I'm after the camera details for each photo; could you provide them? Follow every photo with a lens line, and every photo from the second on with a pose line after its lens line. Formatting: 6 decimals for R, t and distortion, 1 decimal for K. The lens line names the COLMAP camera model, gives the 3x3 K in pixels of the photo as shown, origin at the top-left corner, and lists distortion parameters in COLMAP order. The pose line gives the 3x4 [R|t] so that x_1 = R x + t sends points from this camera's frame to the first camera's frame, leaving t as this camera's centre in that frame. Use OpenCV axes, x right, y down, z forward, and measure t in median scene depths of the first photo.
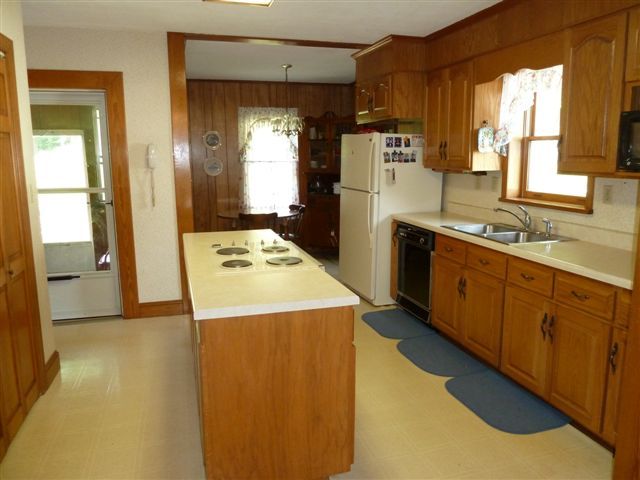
lens RADIAL K [[477.6, 0, 322.0], [0, 477.6, 234.5], [0, 0, 1]] dist [-0.025368, -0.000497]
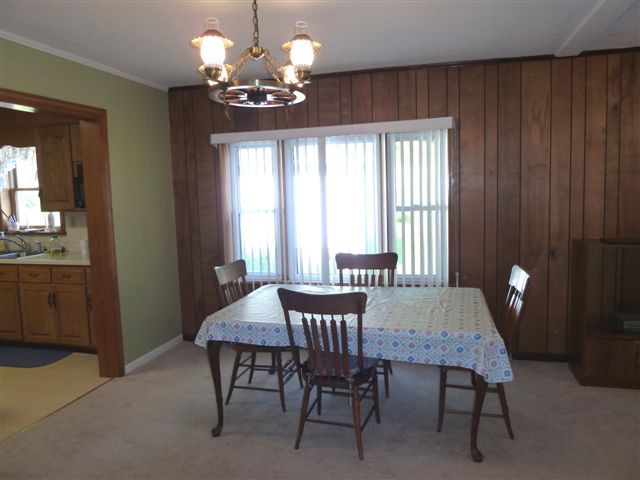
lens RADIAL K [[477.6, 0, 322.0], [0, 477.6, 234.5], [0, 0, 1]] dist [-0.025368, -0.000497]
pose [[0.517388, -0.088108, 0.851203, -0.186738], [0.162746, 0.986663, 0.003208, 0.047095], [-0.840133, 0.136870, 0.524827, -0.308387]]
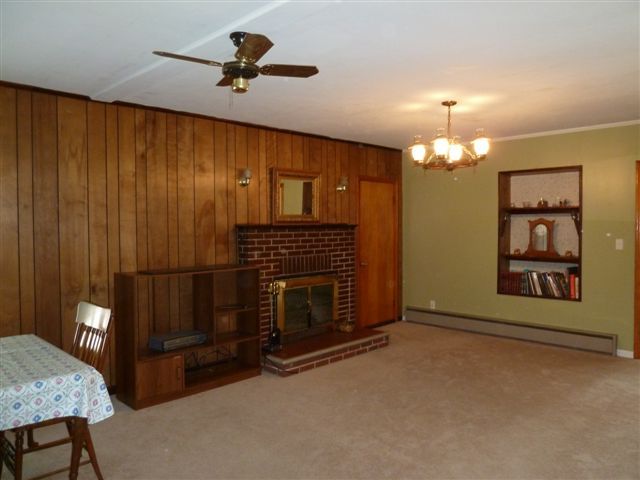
lens RADIAL K [[477.6, 0, 322.0], [0, 477.6, 234.5], [0, 0, 1]] dist [-0.025368, -0.000497]
pose [[-0.480566, -0.004049, 0.876949, -0.198294], [0.155050, 0.983843, 0.089509, 0.041876], [-0.863143, 0.178986, -0.472174, -0.210820]]
